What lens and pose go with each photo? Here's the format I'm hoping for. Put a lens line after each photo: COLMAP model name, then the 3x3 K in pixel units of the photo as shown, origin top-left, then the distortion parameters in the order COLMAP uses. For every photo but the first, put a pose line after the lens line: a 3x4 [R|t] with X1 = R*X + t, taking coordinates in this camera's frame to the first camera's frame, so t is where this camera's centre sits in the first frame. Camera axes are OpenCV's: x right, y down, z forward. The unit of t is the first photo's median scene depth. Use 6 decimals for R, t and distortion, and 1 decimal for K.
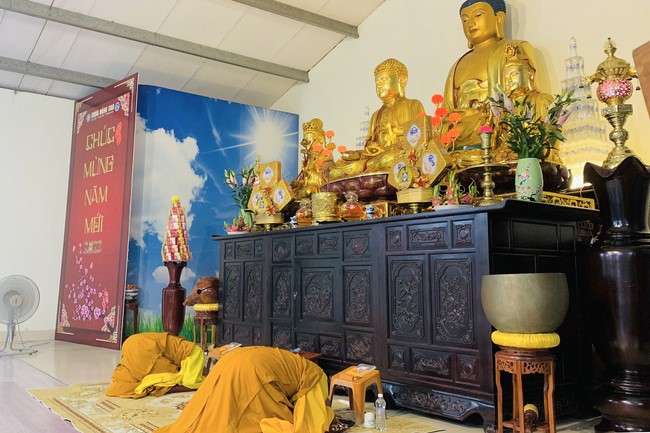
lens RADIAL K [[607.0, 0, 281.1], [0, 607.0, 216.1], [0, 0, 1]] dist [0.122797, -0.220424]
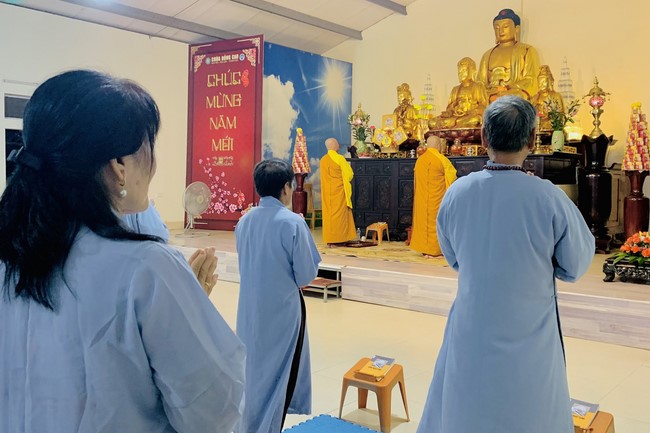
lens RADIAL K [[632.5, 0, 350.4], [0, 632.5, 218.4], [0, 0, 1]] dist [0.219766, -0.694751]
pose [[0.958876, -0.014100, 0.283476, -0.567532], [-0.031754, 0.987166, 0.156511, -0.071901], [-0.282045, -0.159076, 0.946121, -0.590710]]
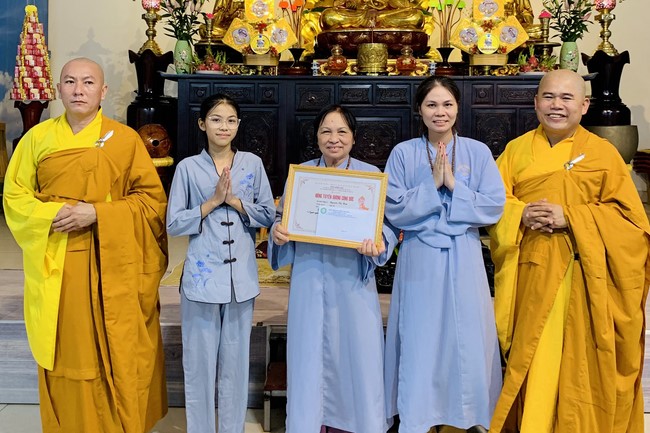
lens RADIAL K [[737.1, 0, 319.2], [0, 737.1, 123.7], [0, 0, 1]] dist [0.180738, -0.541688]
pose [[0.573909, -0.002193, 0.818916, -0.781408], [-0.089167, 0.993884, 0.065151, 0.018108], [-0.814051, -0.110411, 0.570203, 0.283157]]
